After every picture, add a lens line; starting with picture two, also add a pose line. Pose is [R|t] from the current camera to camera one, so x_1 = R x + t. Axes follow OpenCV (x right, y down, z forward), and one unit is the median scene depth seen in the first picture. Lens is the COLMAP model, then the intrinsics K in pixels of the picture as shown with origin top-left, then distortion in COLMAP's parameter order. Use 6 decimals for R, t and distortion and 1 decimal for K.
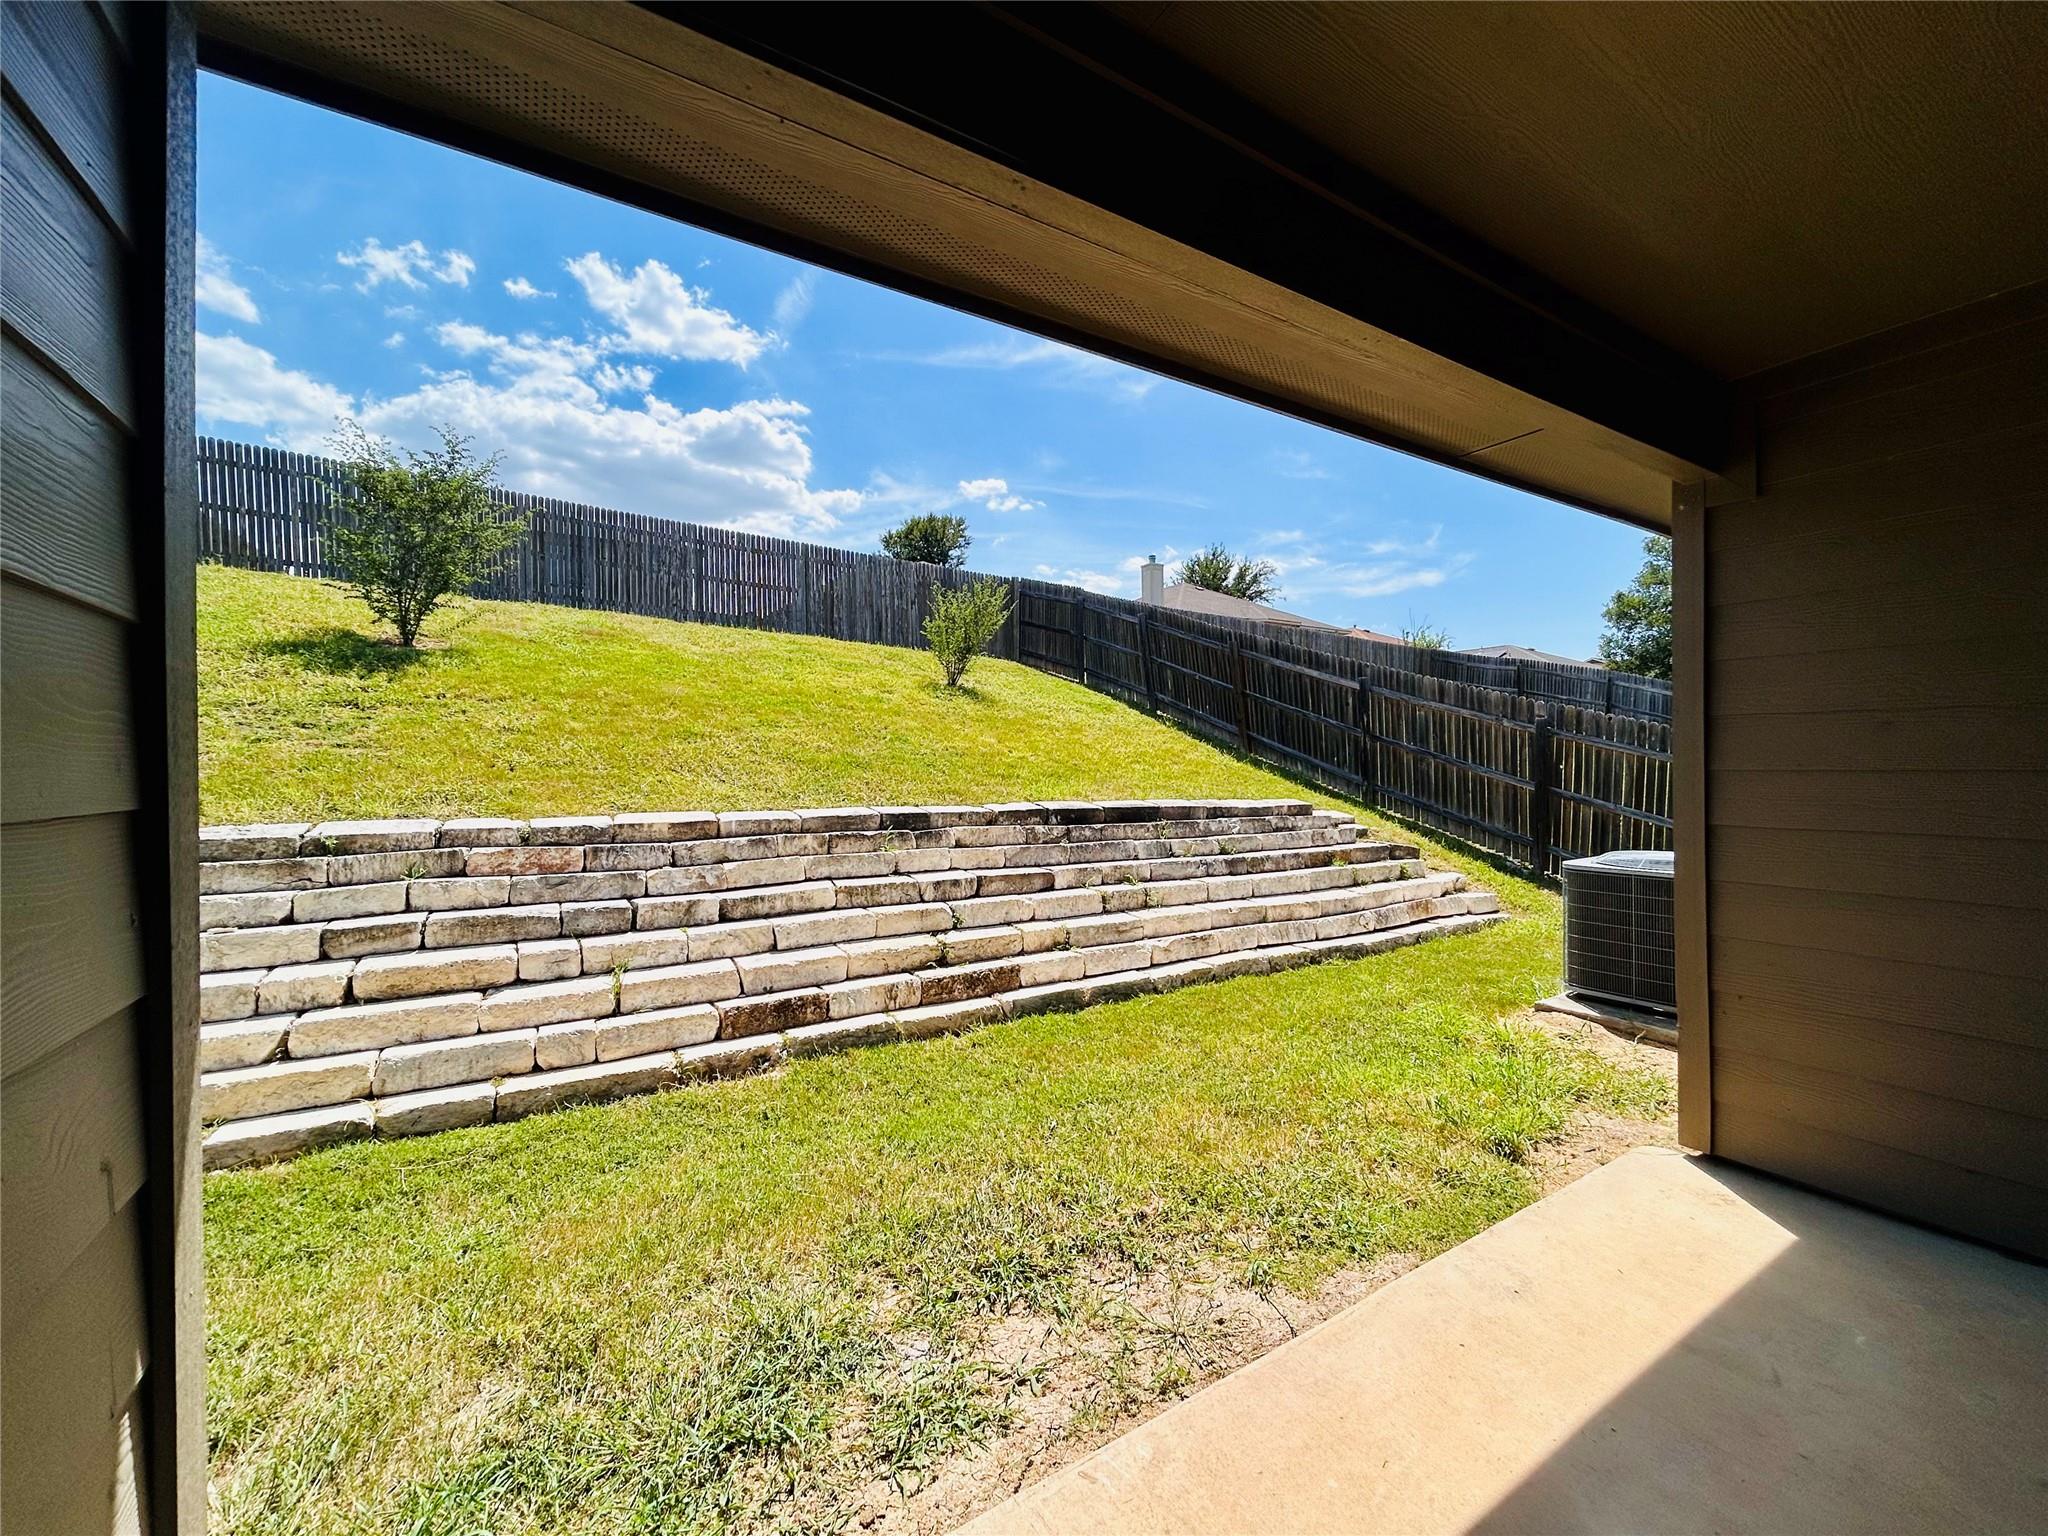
lens RADIAL K [[827.9, 0, 1037.9], [0, 827.9, 790.4], [0, 0, 1]] dist [0.006763, 0.001410]
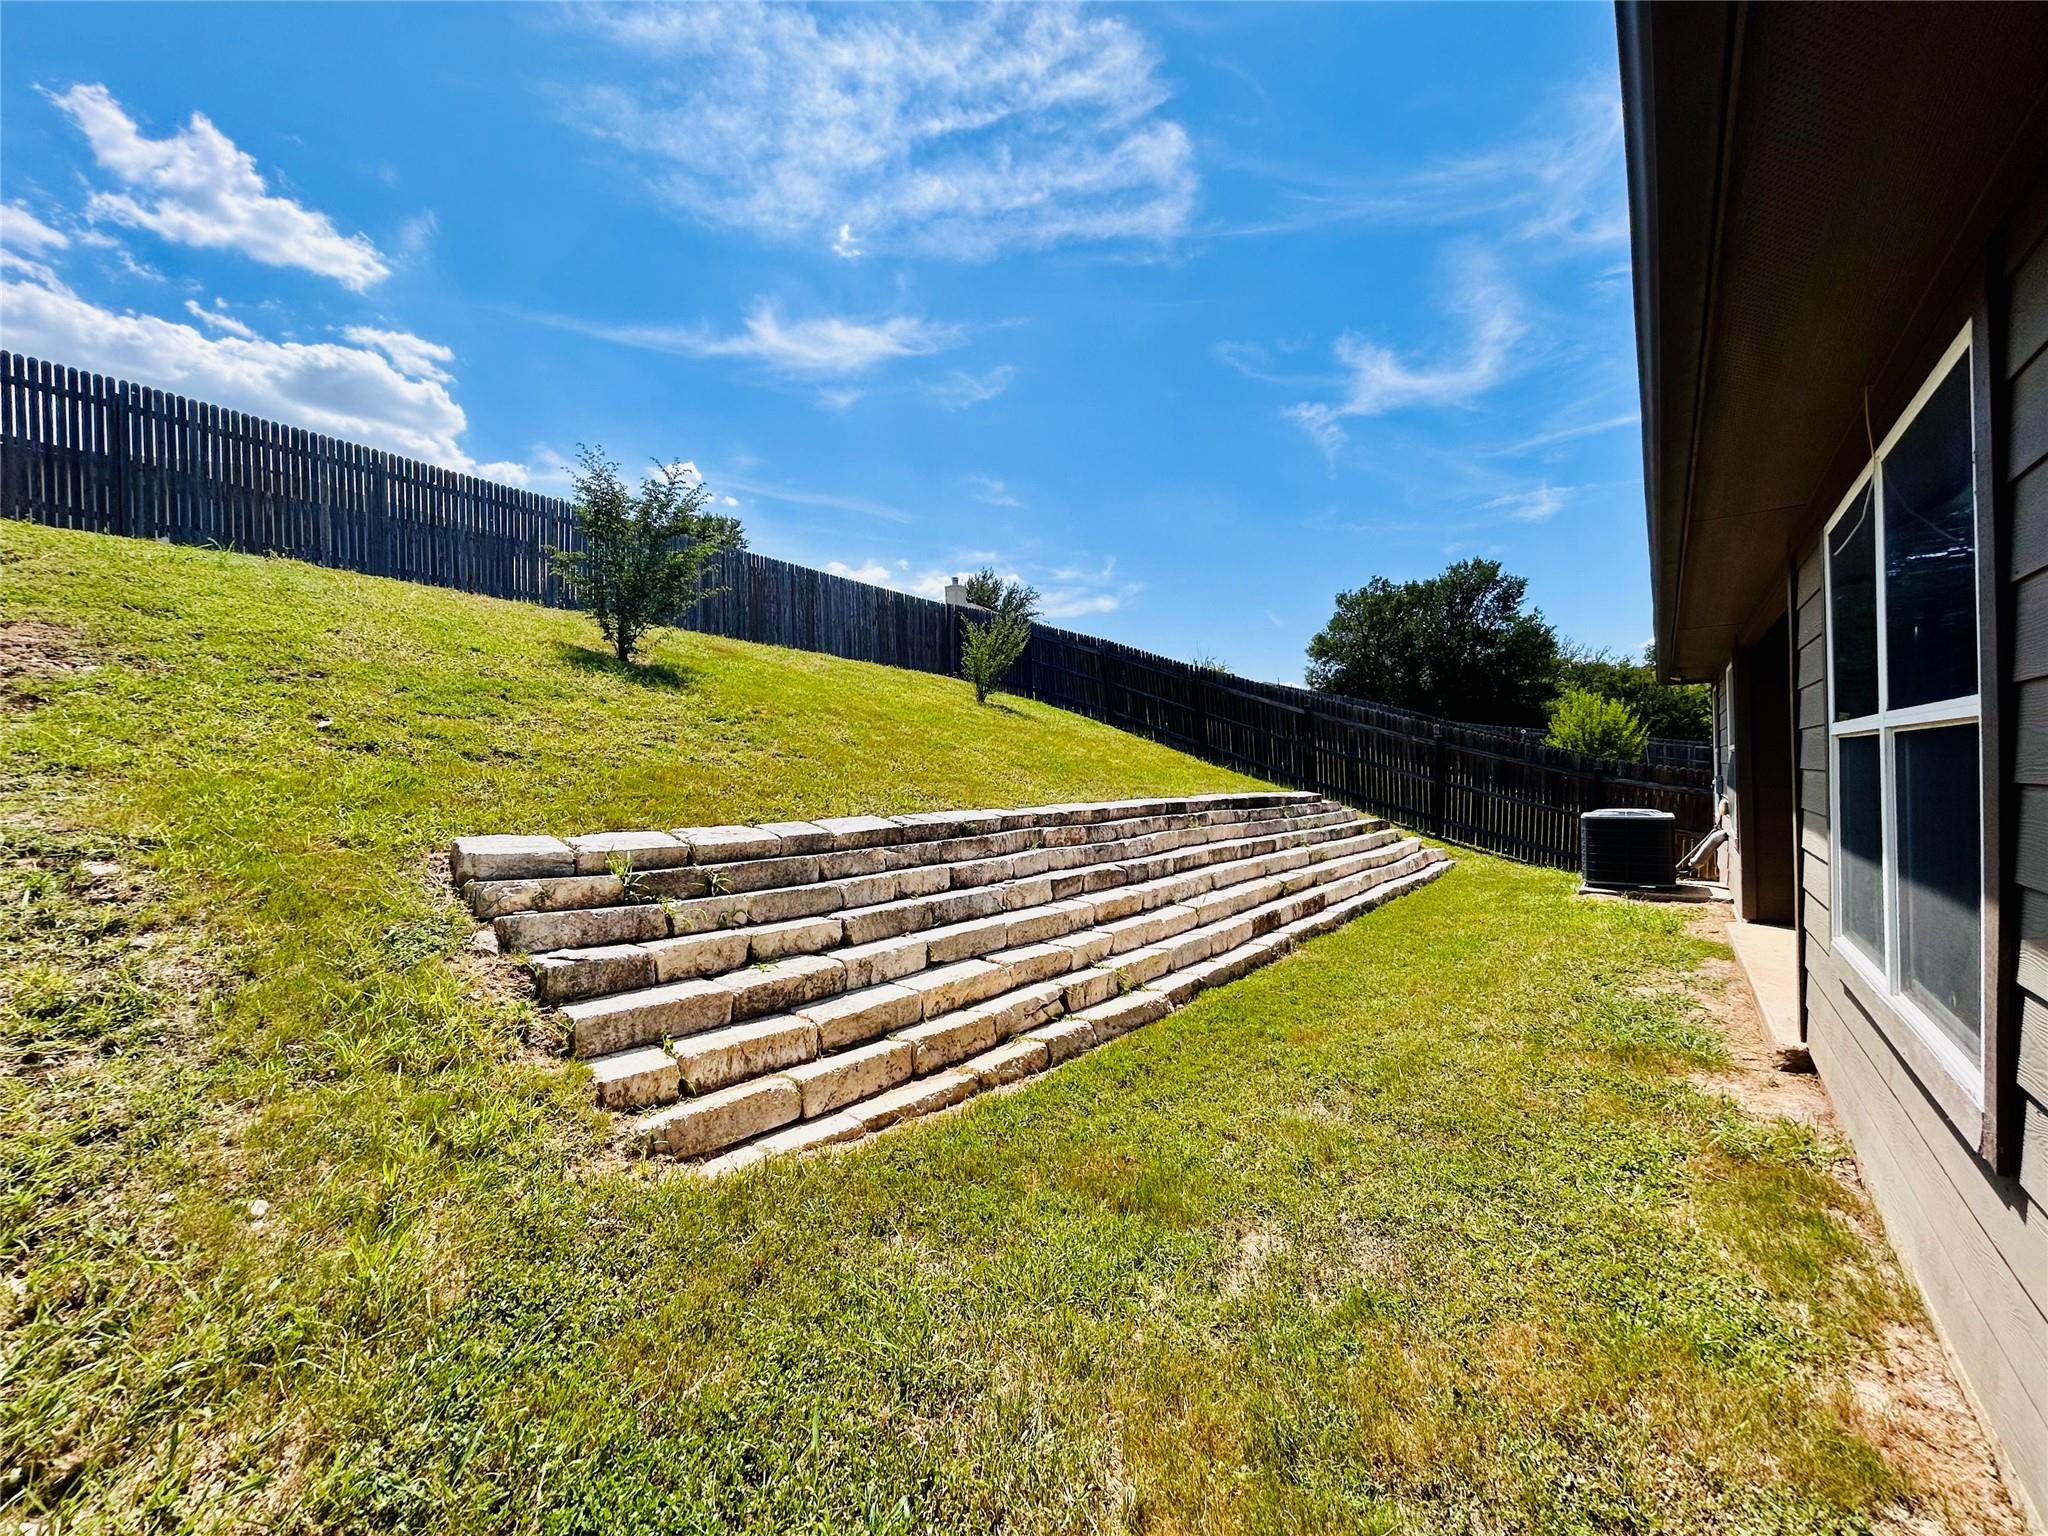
lens RADIAL K [[827.9, 0, 1014.9], [0, 827.9, 769.4], [0, 0, 1]] dist [0.006763, 0.001410]
pose [[0.934678, -0.006520, 0.355436, -0.179118], [0.017236, 0.999487, -0.026991, 0.001110], [-0.355077, 0.031354, 0.934311, -0.044049]]
